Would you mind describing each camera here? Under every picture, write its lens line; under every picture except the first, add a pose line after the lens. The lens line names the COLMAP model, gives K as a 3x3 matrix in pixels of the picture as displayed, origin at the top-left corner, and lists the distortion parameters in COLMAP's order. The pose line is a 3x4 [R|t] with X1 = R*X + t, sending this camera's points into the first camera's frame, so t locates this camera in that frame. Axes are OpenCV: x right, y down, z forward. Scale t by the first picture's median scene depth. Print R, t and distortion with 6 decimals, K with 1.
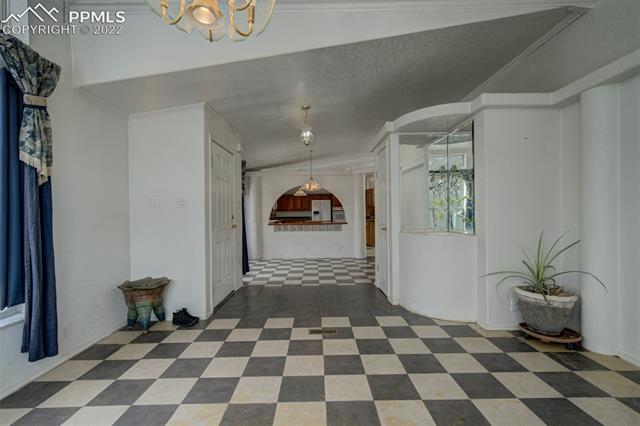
lens RADIAL K [[286.3, 0, 319.1], [0, 286.3, 214.0], [0, 0, 1]] dist [-0.000725, -0.000038]
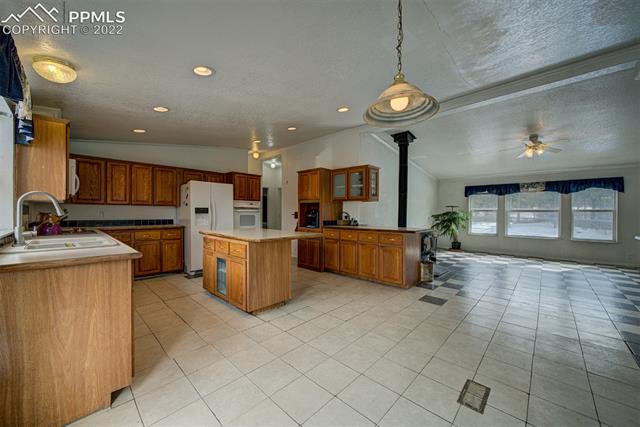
lens RADIAL K [[243.1, 0, 321.2], [0, 243.1, 216.2], [0, 0, 1]] dist [-0.003678, -0.000355]
pose [[0.683985, 0.014247, 0.729357, -0.150452], [-0.015707, 0.999865, -0.004801, 0.002477], [-0.729327, -0.008172, 0.684117, 0.611543]]
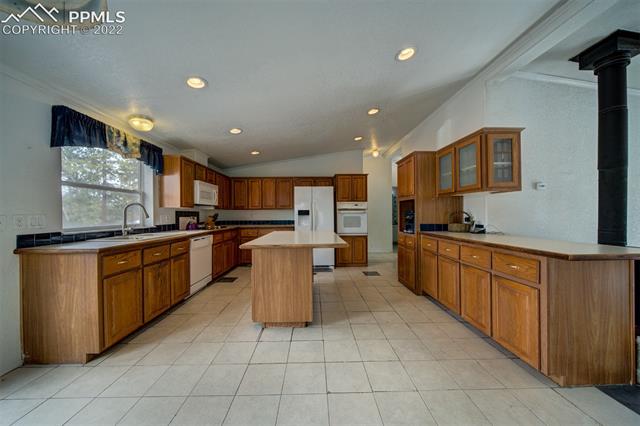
lens RADIAL K [[219.8, 0, 320.6], [0, 219.8, 213.6], [0, 0, 1]] dist [-0.004488, -0.000076]
pose [[0.999761, 0.012942, 0.017614, 0.011625], [-0.012790, 0.999880, -0.008737, -0.000473], [-0.017725, 0.008510, 0.999807, 0.623859]]
